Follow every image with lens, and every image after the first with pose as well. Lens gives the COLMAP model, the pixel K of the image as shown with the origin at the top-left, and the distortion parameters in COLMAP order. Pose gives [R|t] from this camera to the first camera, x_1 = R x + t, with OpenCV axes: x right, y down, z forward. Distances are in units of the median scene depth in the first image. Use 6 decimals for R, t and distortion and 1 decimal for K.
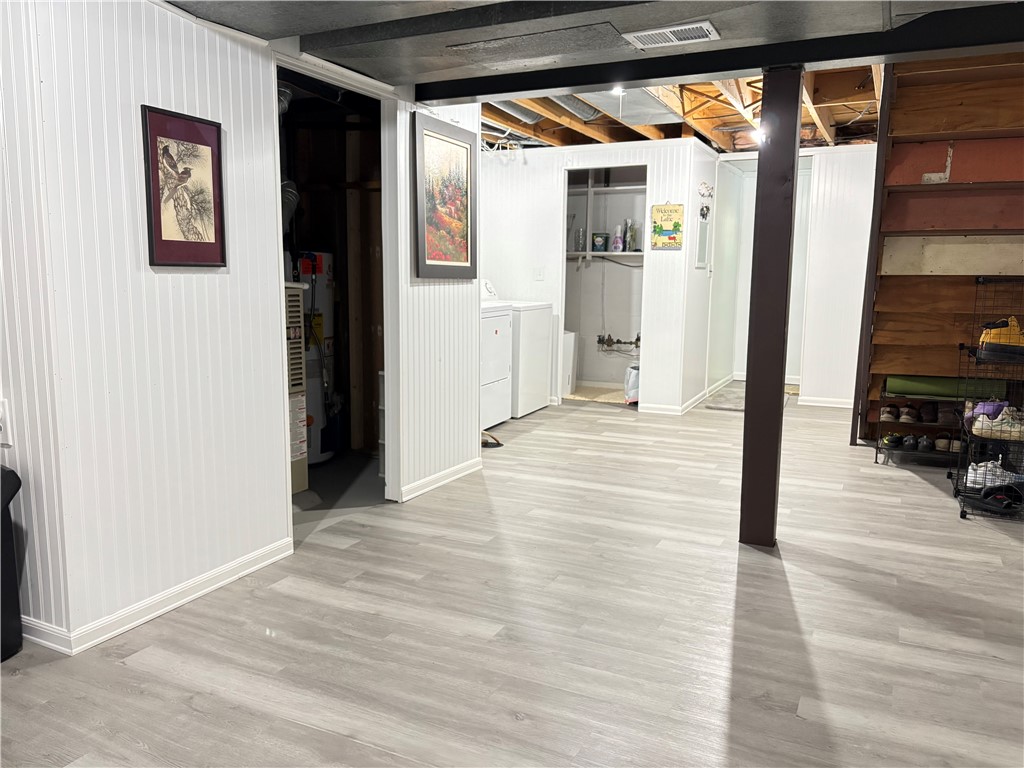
lens RADIAL K [[771.2, 0, 506.7], [0, 771.2, 382.7], [0, 0, 1]] dist [0.012739, -0.002314]
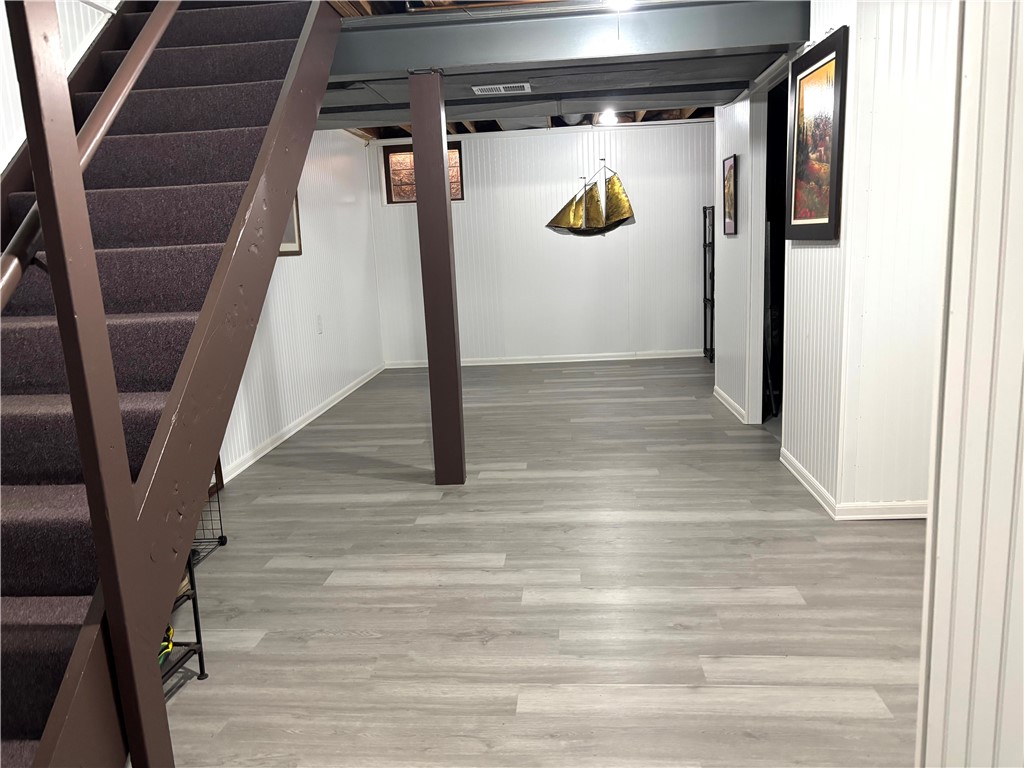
lens RADIAL K [[771.2, 0, 509.0], [0, 771.2, 386.8], [0, 0, 1]] dist [0.012739, -0.002314]
pose [[-0.924929, 0.102245, -0.366132, 0.589118], [-0.015616, 0.952117, 0.305335, -0.257188], [0.379820, 0.288130, -0.879044, 1.813908]]
